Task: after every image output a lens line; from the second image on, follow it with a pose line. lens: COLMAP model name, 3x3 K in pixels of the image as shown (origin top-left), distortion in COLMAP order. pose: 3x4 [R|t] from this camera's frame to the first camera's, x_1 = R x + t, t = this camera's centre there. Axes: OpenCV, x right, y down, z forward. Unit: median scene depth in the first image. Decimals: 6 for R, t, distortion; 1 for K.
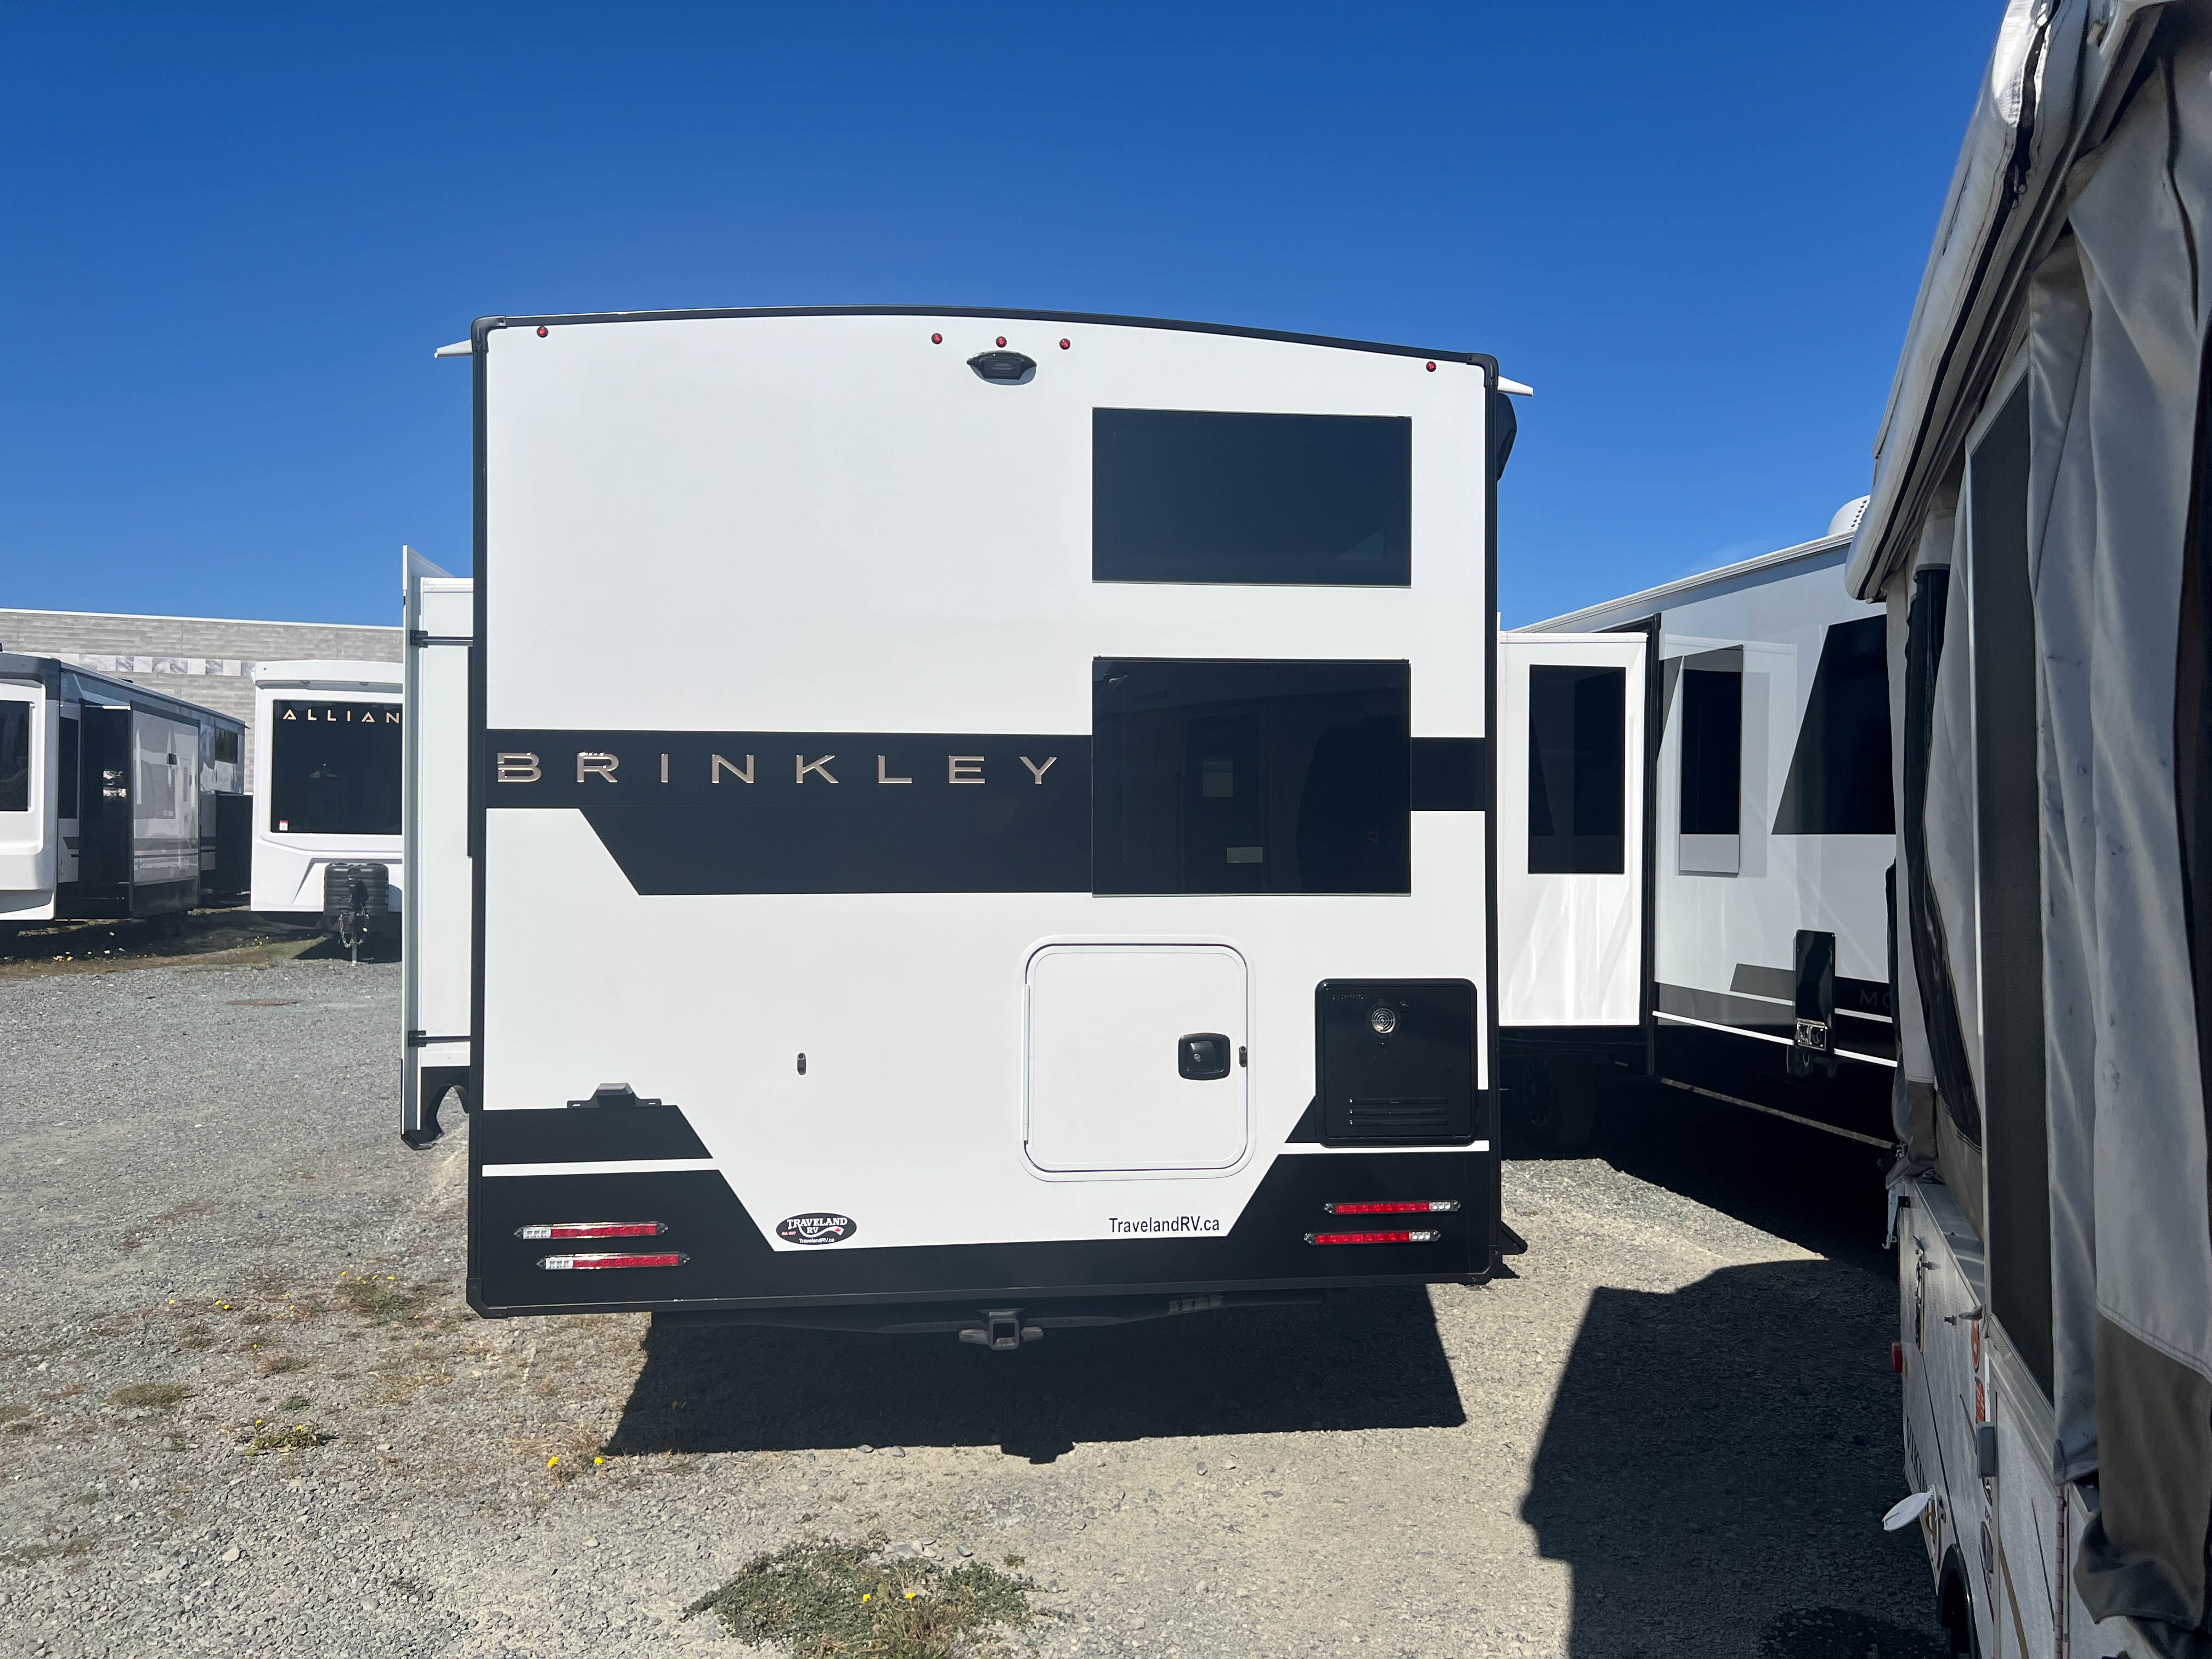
lens RADIAL K [[1672.6, 0, 1100.7], [0, 1672.6, 817.2], [0, 0, 1]] dist [0.069034, -0.082779]
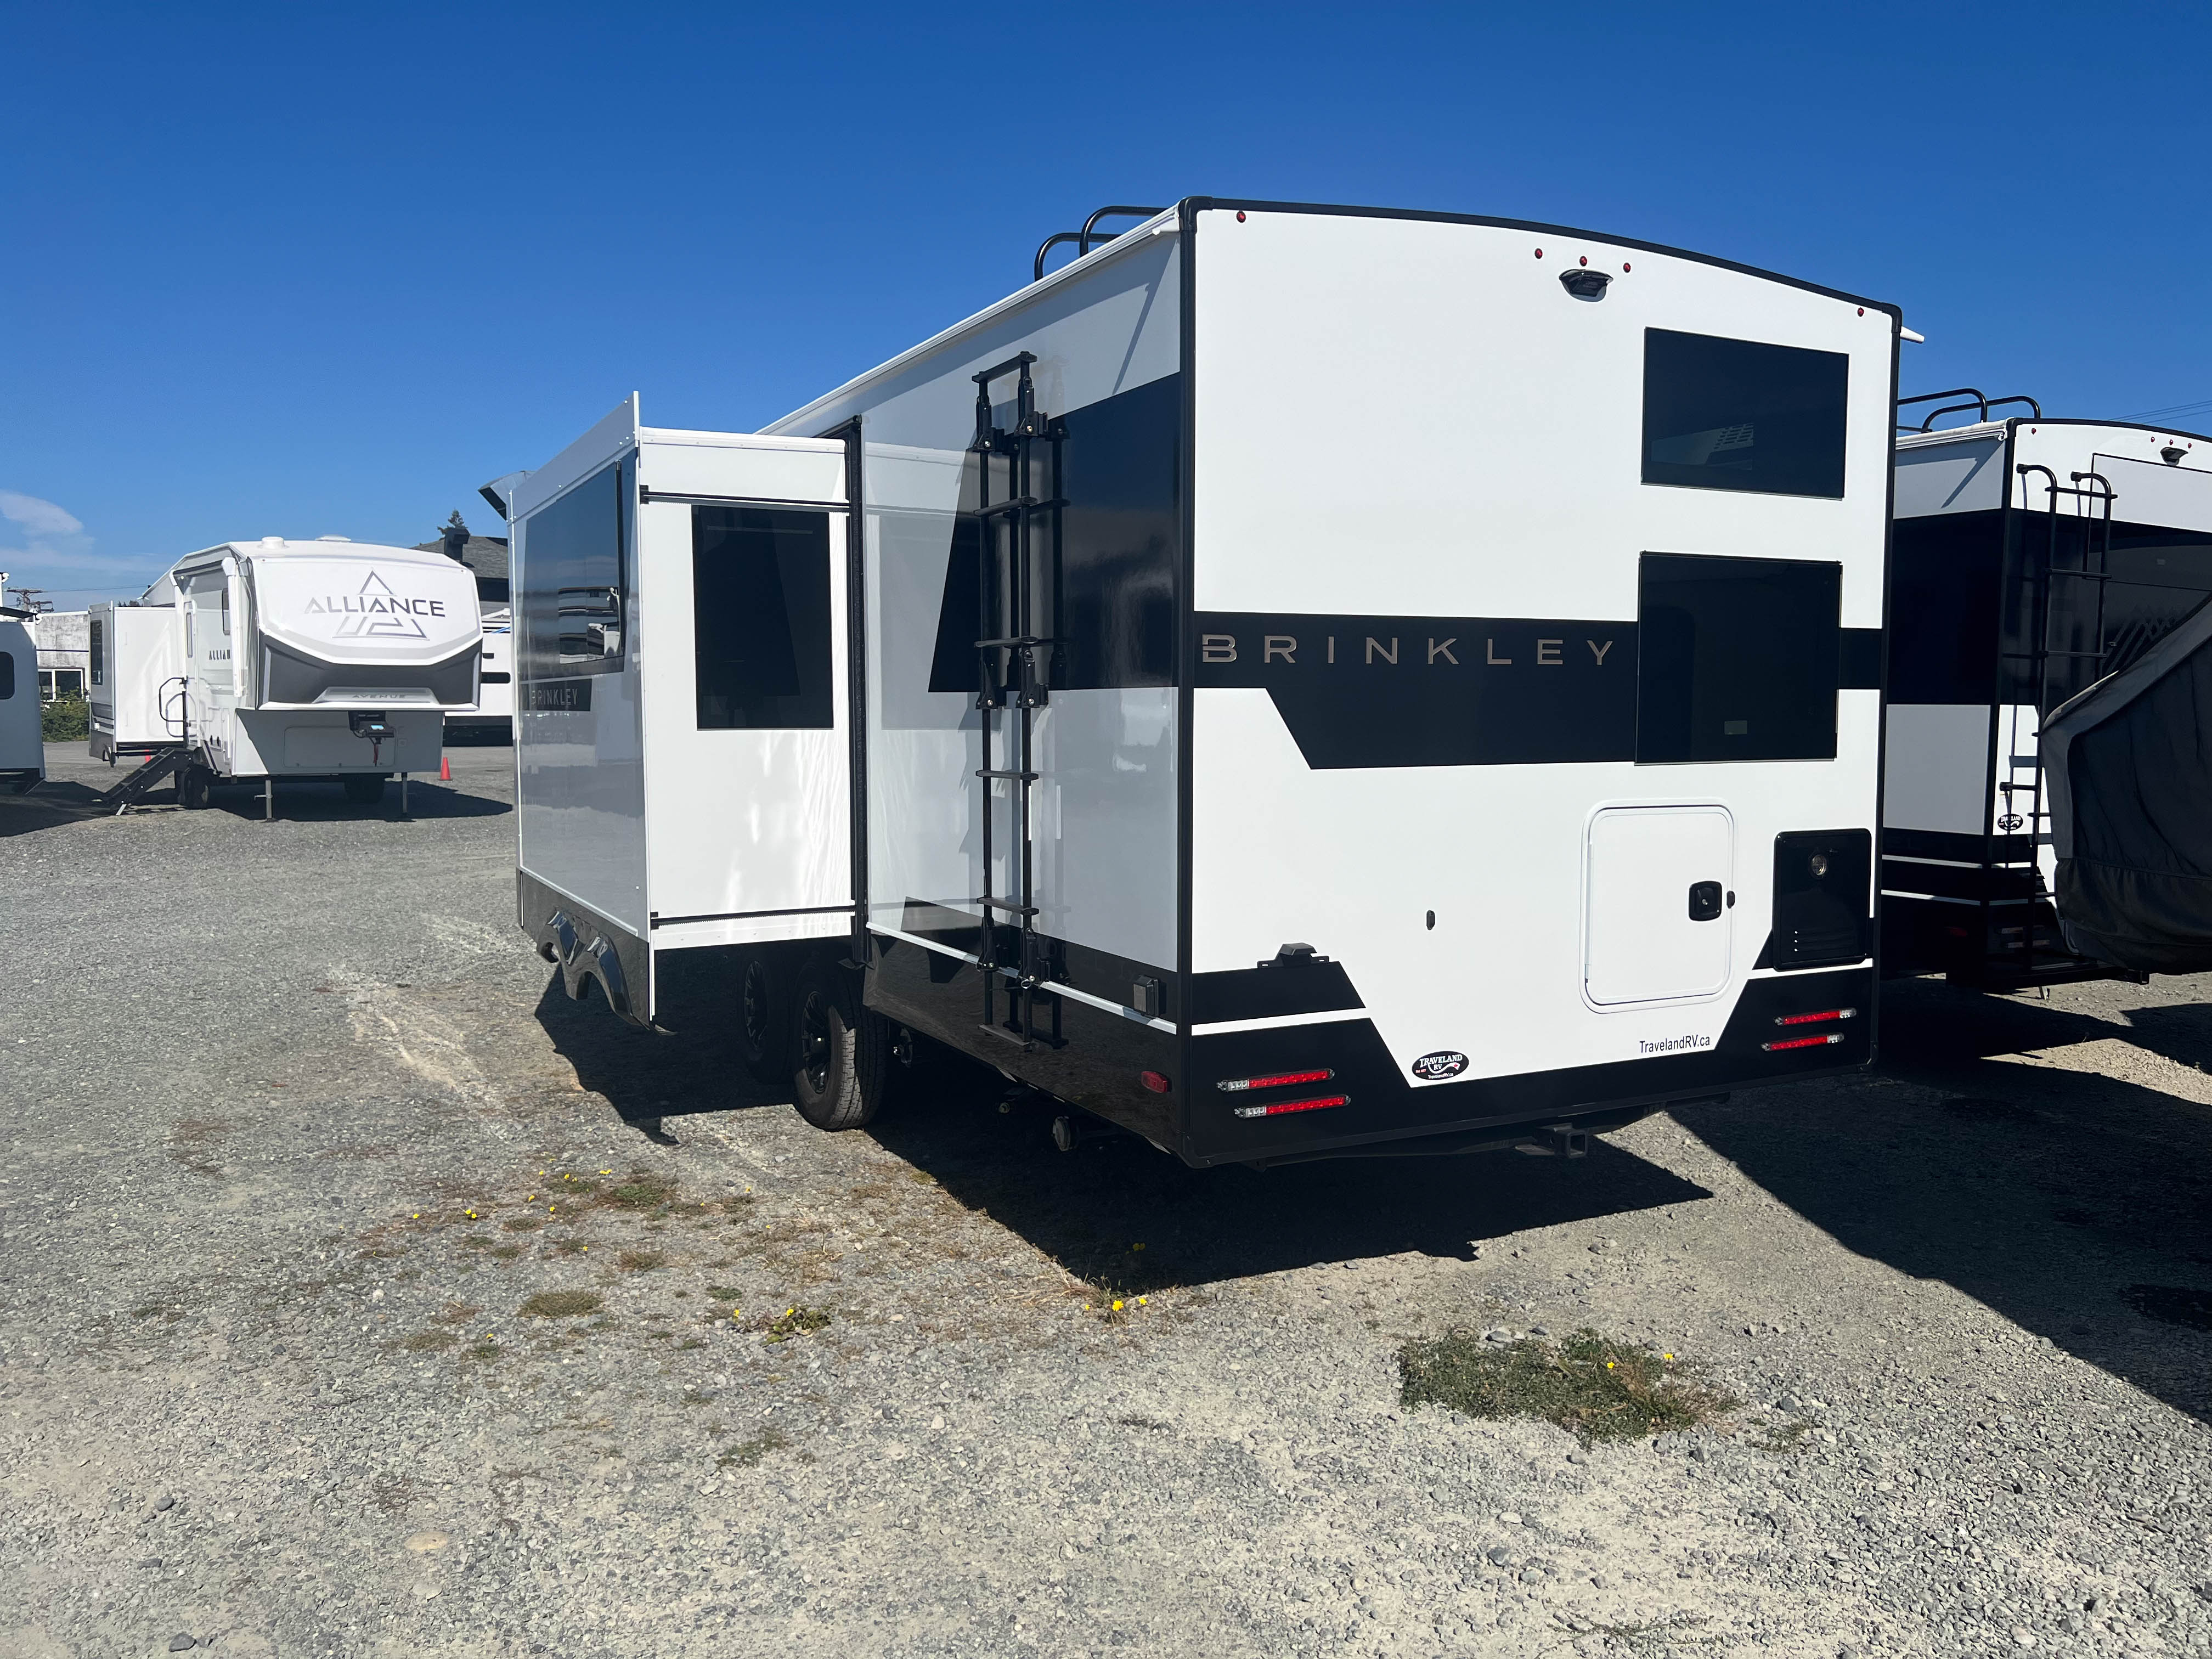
lens RADIAL K [[1672.6, 0, 1100.7], [0, 1672.6, 817.2], [0, 0, 1]] dist [0.069034, -0.082779]
pose [[0.937525, -0.022426, 0.347194, -0.743262], [-0.005830, 0.996768, 0.080126, -0.006984], [-0.347869, -0.077144, 0.934364, 0.050185]]
